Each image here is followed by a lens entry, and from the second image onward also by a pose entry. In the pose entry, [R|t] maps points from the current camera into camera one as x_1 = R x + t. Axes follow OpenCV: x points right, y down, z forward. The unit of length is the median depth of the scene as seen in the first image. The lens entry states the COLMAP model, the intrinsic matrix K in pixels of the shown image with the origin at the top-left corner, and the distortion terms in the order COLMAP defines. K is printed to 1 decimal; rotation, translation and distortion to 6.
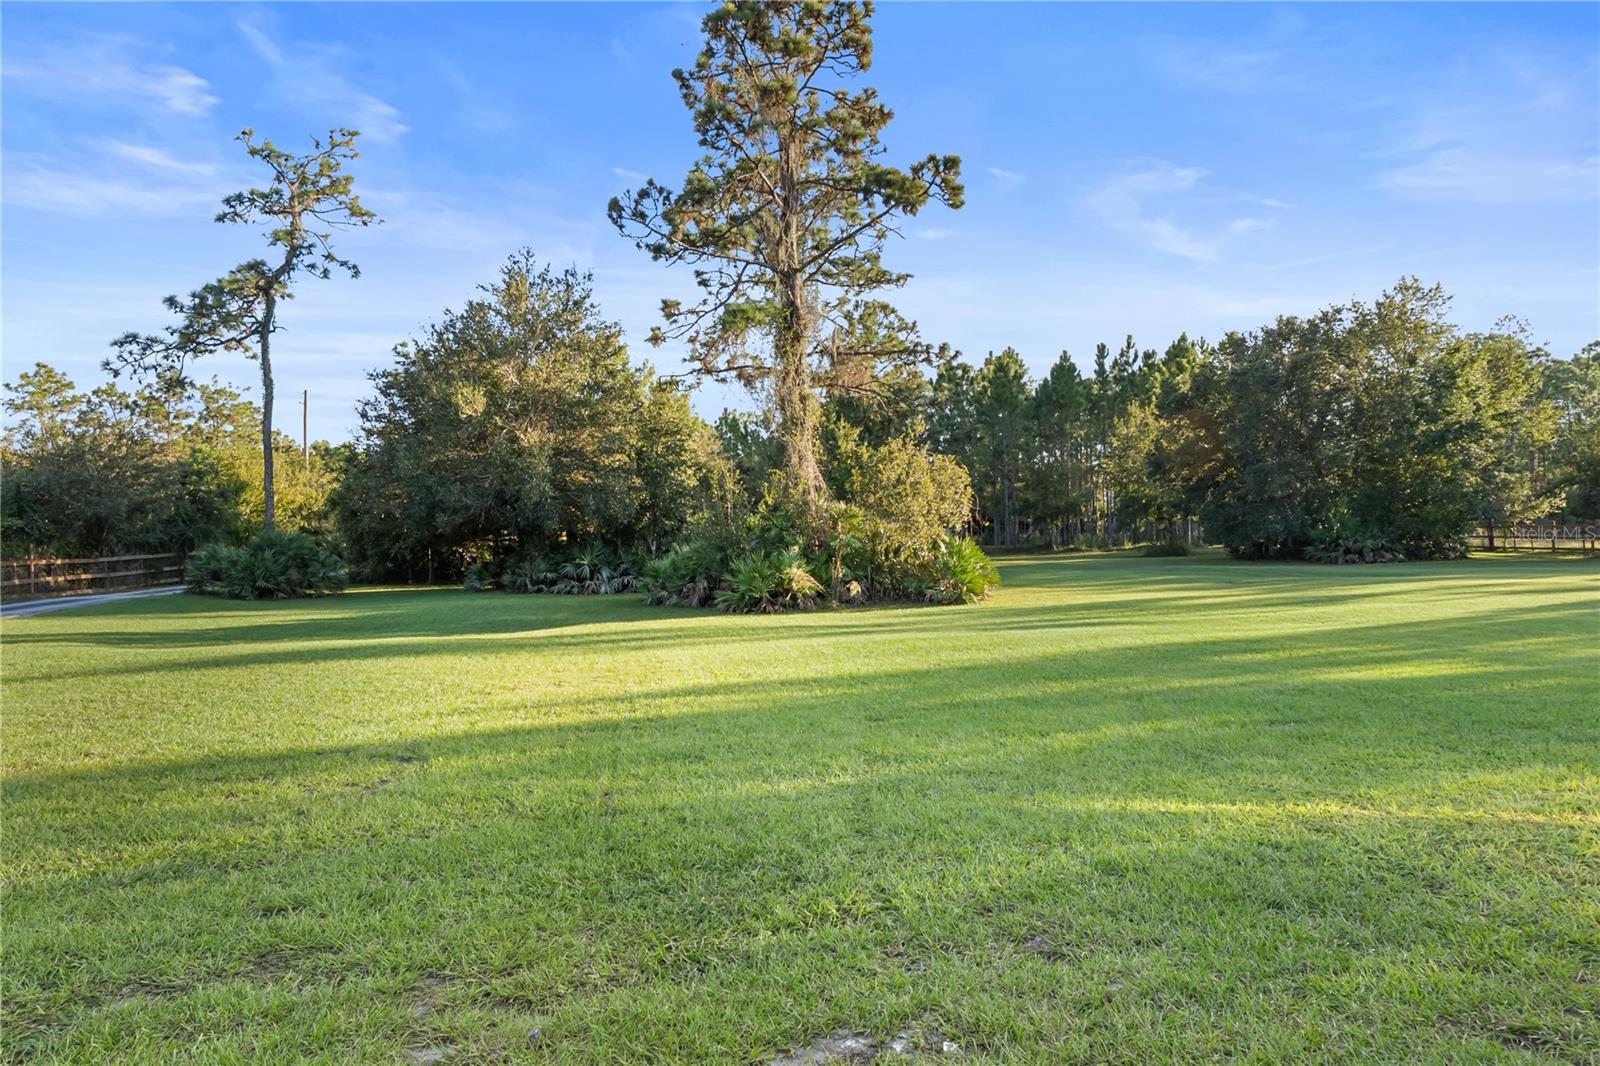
lens RADIAL K [[1112.9, 0, 802.5], [0, 1112.9, 528.0], [0, 0, 1]] dist [-0.000757, -0.007059]
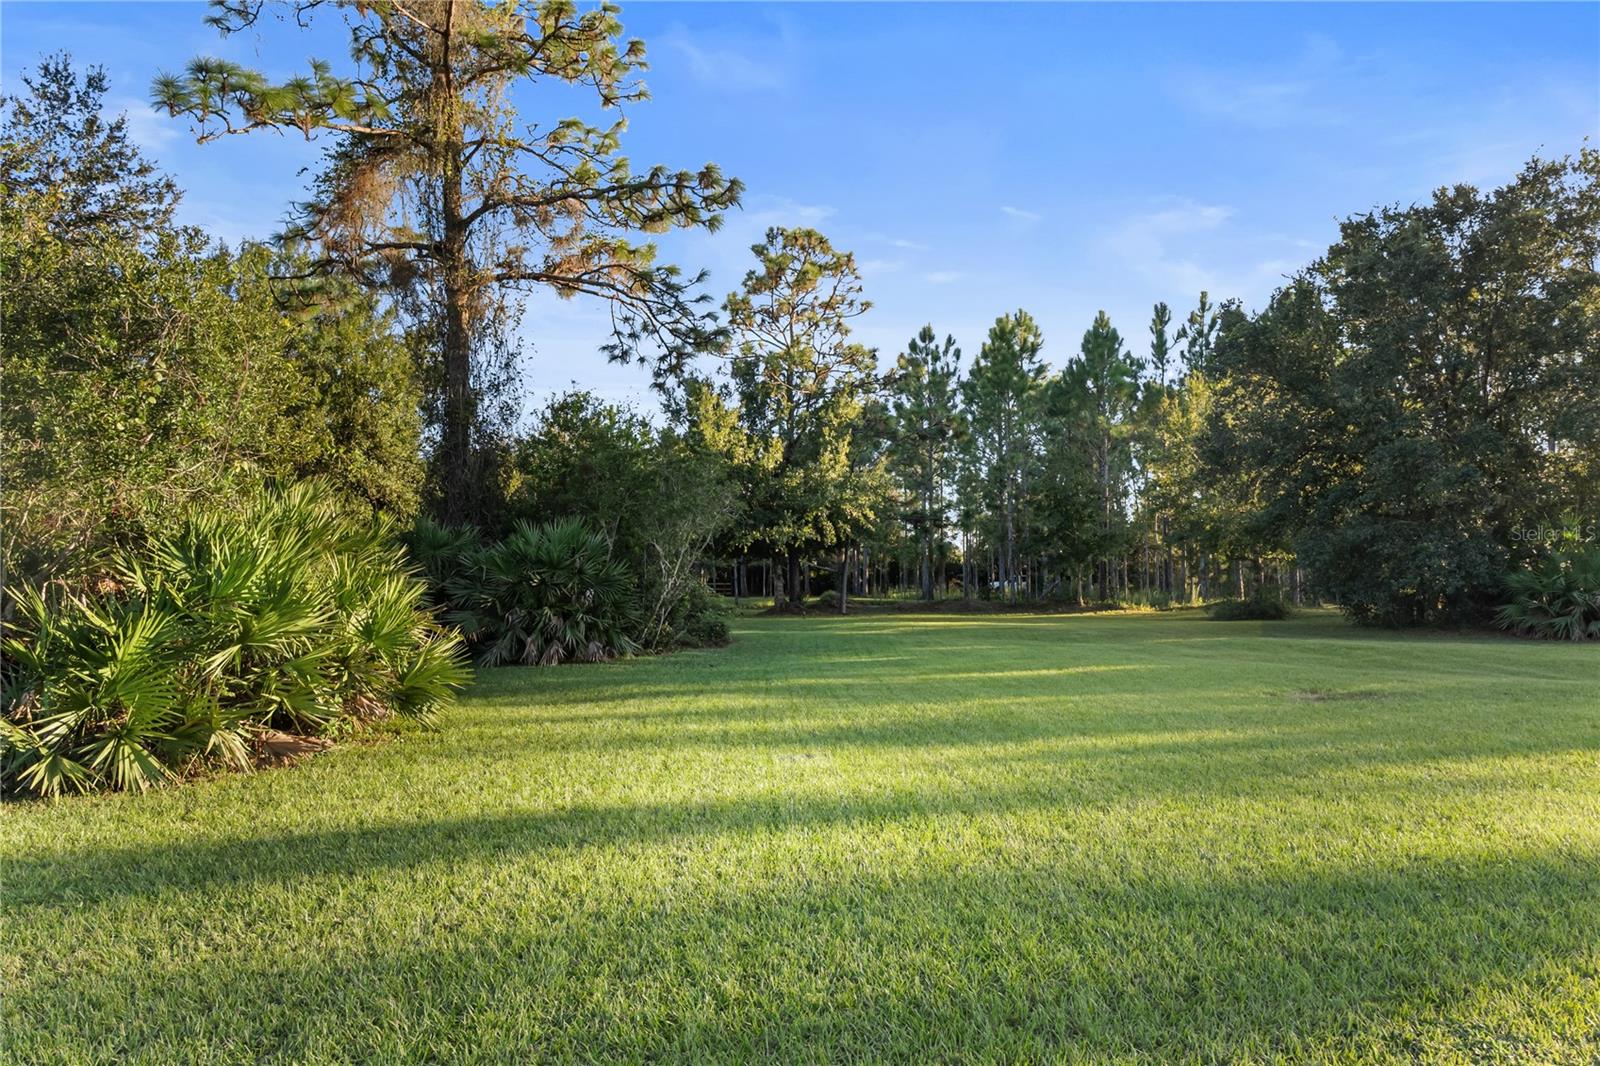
lens RADIAL K [[1095.4, 0, 778.5], [0, 1095.4, 537.1], [0, 0, 1]] dist [0.001412, -0.040653]
pose [[0.990430, 0.013644, -0.137341, 0.188308], [-0.019498, 0.998954, -0.041370, 0.012453], [0.136633, 0.043651, 0.989660, 0.449045]]
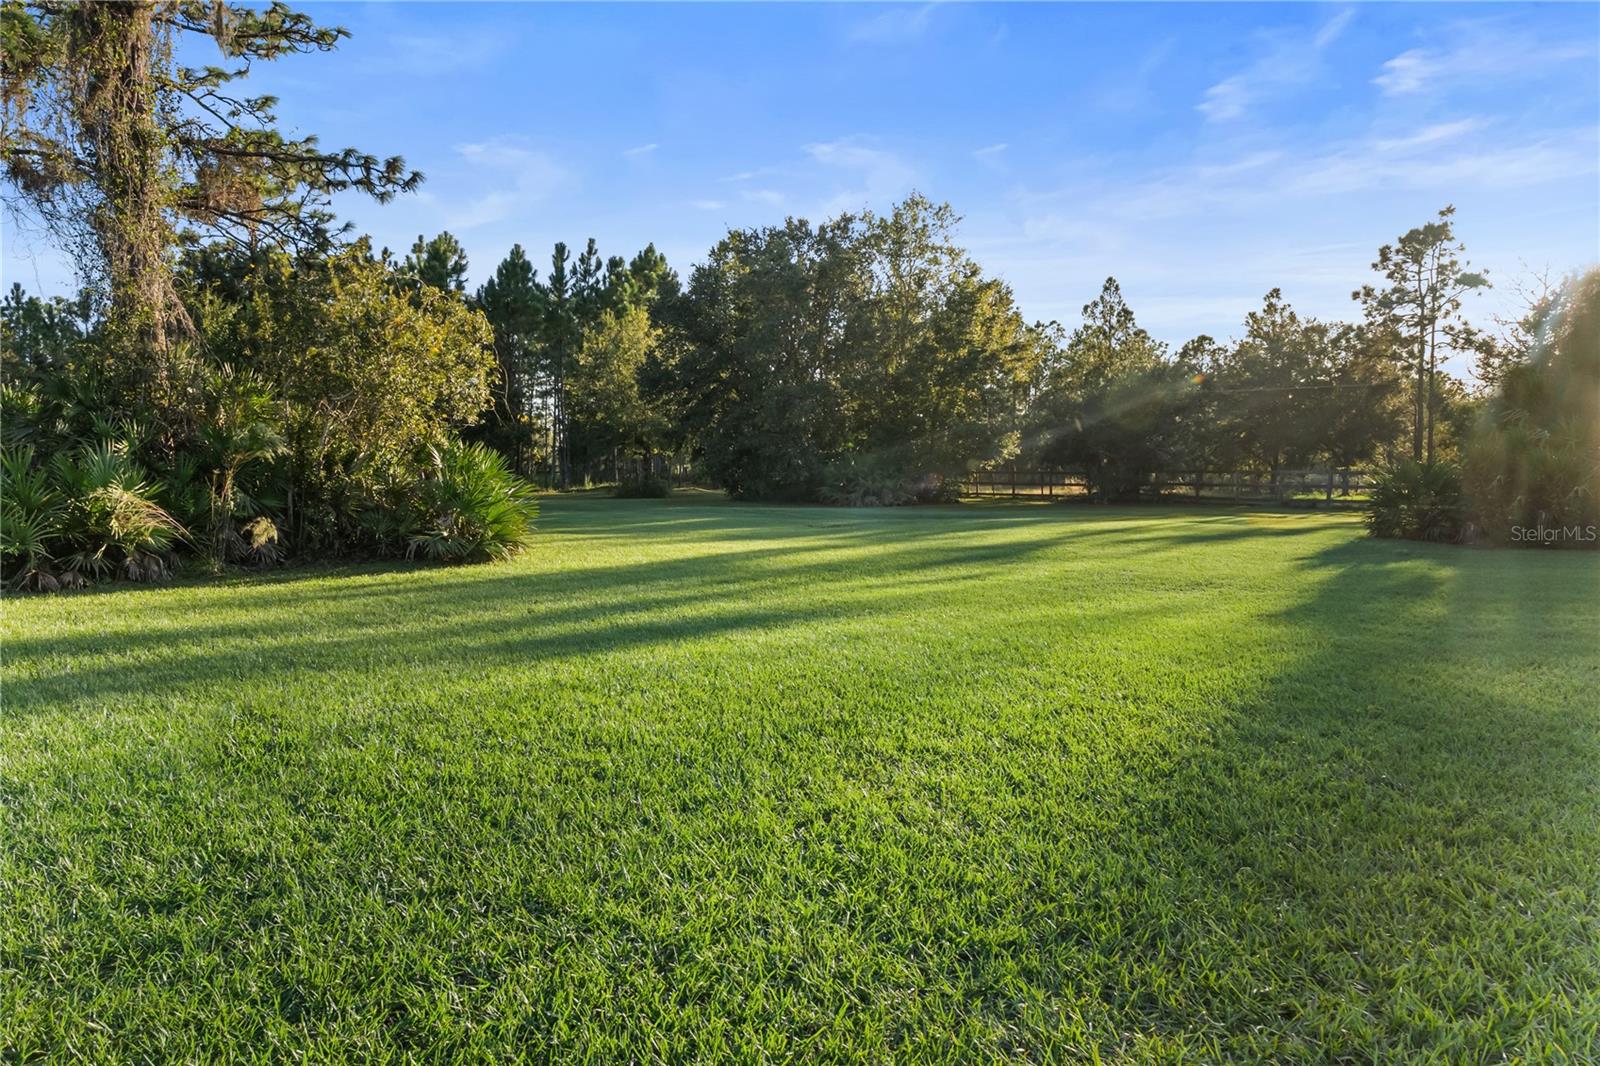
lens RADIAL K [[1112.9, 0, 802.5], [0, 1112.9, 528.0], [0, 0, 1]] dist [-0.000757, -0.007059]
pose [[0.860461, -0.000249, 0.509516, 0.001379], [-0.022487, 0.999007, 0.038463, 0.015801], [-0.509020, -0.044554, 0.859601, 0.261411]]
